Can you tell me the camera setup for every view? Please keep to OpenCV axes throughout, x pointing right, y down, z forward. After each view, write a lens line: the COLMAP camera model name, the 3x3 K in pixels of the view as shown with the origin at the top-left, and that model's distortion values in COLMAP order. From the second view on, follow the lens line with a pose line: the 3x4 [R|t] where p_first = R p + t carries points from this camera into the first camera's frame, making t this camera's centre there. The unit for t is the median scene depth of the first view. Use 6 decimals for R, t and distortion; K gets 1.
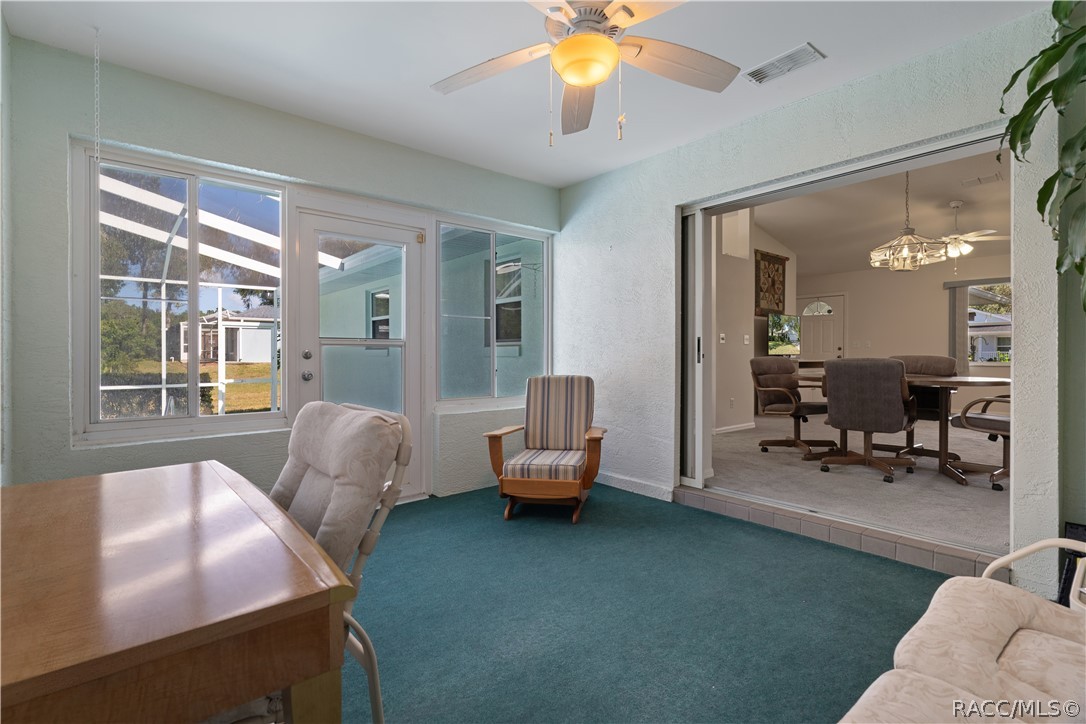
lens RADIAL K [[513.8, 0, 538.7], [0, 513.8, 354.0], [0, 0, 1]] dist [-0.002710, -0.000770]
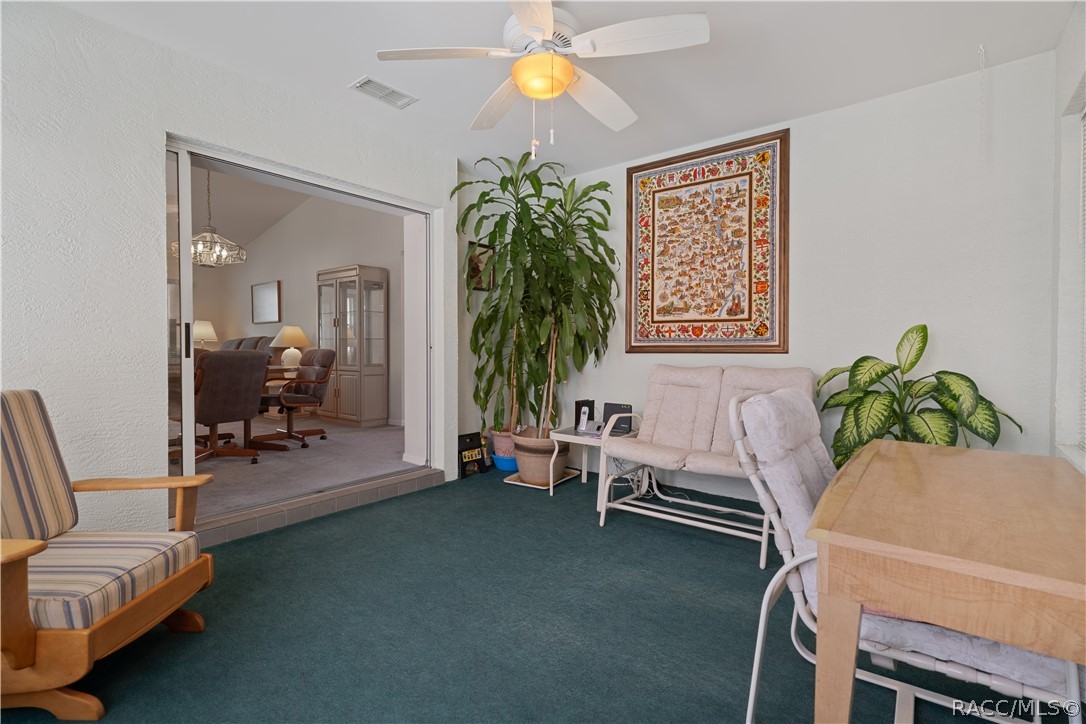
lens RADIAL K [[513.8, 0, 538.7], [0, 513.8, 354.0], [0, 0, 1]] dist [-0.002710, -0.000770]
pose [[-0.208184, -0.013137, 0.978001, -0.633027], [-0.000096, 0.999910, 0.013411, 0.002478], [-0.978090, 0.002698, -0.208167, 0.797256]]
